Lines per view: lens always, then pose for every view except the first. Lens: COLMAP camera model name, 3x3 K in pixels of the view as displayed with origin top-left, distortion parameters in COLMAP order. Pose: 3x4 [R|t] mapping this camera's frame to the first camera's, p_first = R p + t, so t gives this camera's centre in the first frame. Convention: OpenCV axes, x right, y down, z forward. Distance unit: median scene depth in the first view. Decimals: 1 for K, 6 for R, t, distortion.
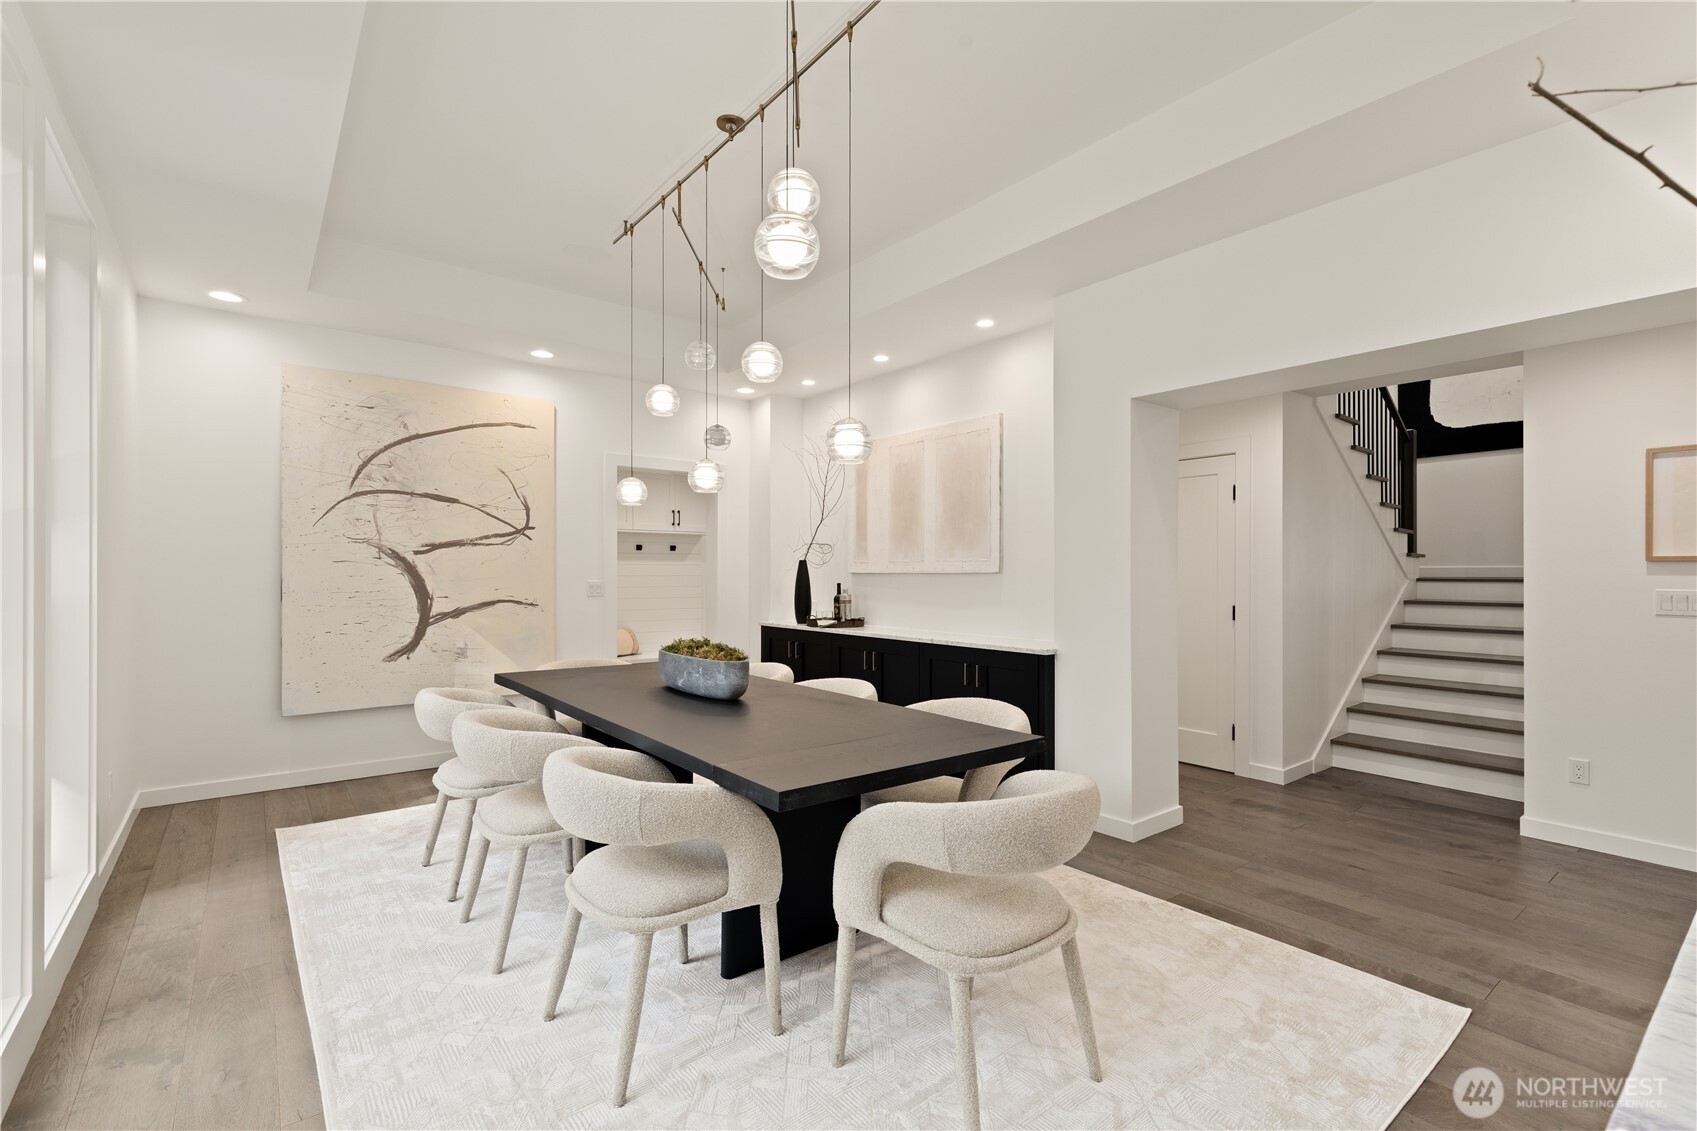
lens RADIAL K [[761.3, 0, 846.9], [0, 761.3, 572.1], [0, 0, 1]] dist [0.002141, 0.000088]
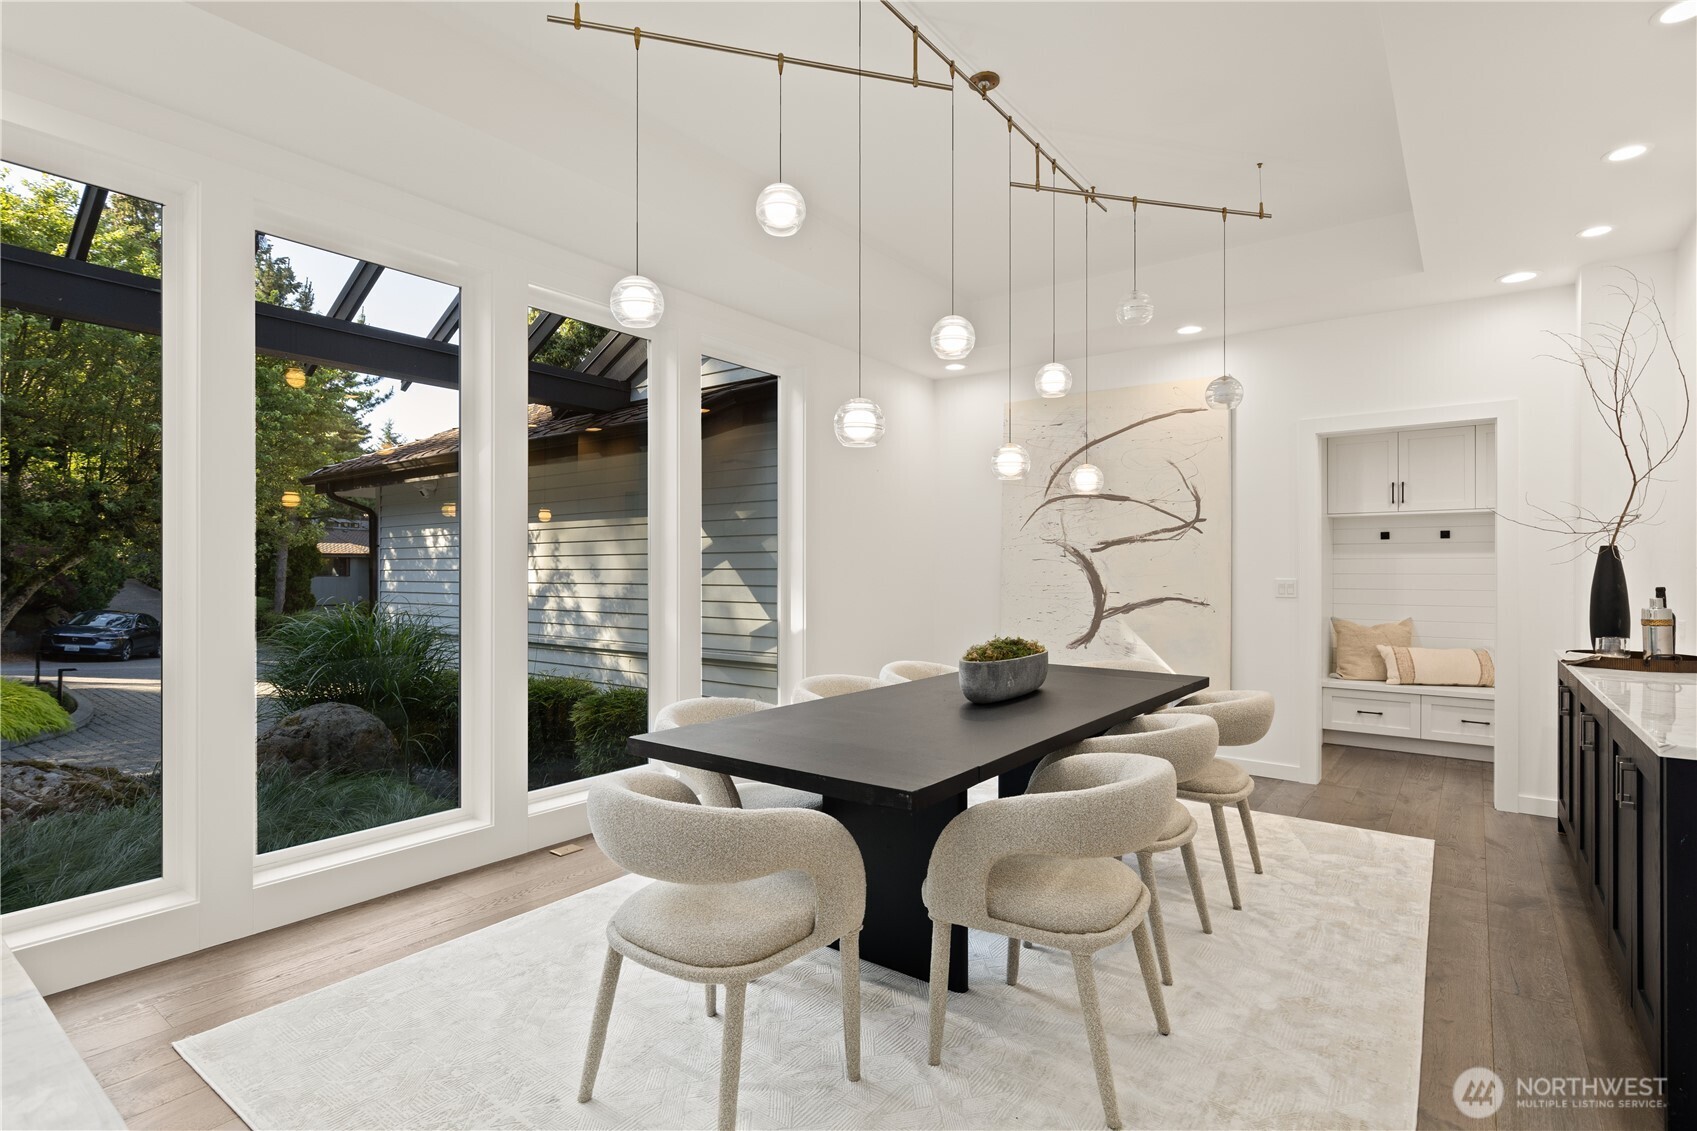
lens RADIAL K [[844.8, 0, 845.8], [0, 844.8, 565.2], [0, 0, 1]] dist [-0.000621, -0.000132]
pose [[0.260290, -0.006673, -0.965507, 0.490856], [-0.000429, 0.999975, -0.007026, 0.003786], [0.965530, 0.002243, 0.260281, 0.347870]]
